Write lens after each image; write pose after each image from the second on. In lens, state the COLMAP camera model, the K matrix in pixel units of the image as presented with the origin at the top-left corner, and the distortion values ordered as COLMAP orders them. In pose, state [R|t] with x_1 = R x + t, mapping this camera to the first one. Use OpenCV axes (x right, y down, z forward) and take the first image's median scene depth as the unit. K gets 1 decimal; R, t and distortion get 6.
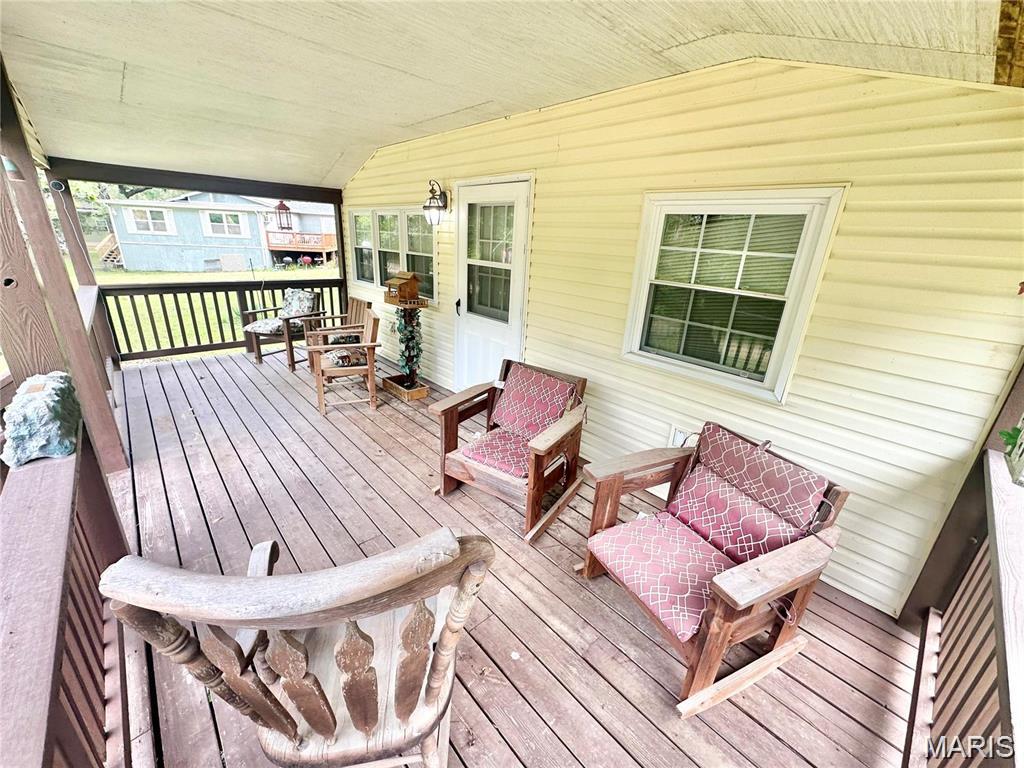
lens RADIAL K [[409.6, 0, 507.7], [0, 409.6, 383.5], [0, 0, 1]] dist [0.002965, 0.000165]
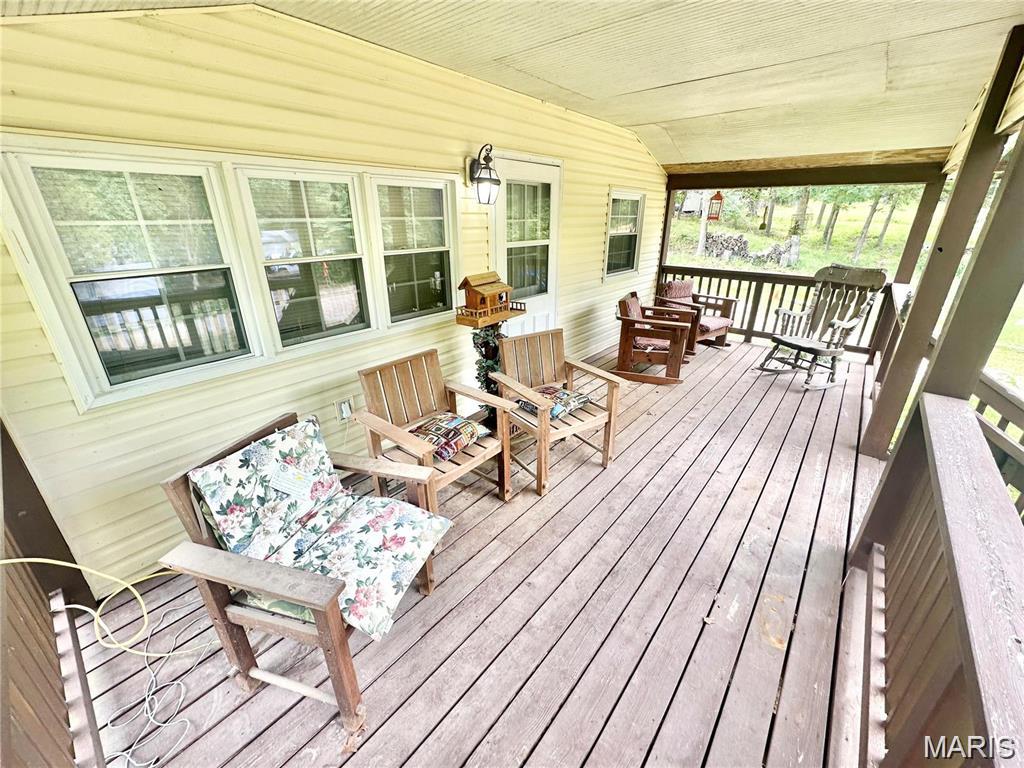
lens RADIAL K [[409.6, 0, 509.0], [0, 409.6, 382.5], [0, 0, 1]] dist [0.002965, 0.000165]
pose [[-0.134688, -0.415514, 0.899559, -1.212592], [0.327612, 0.838103, 0.436180, -0.513281], [-0.935163, 0.353455, 0.023246, 1.275022]]
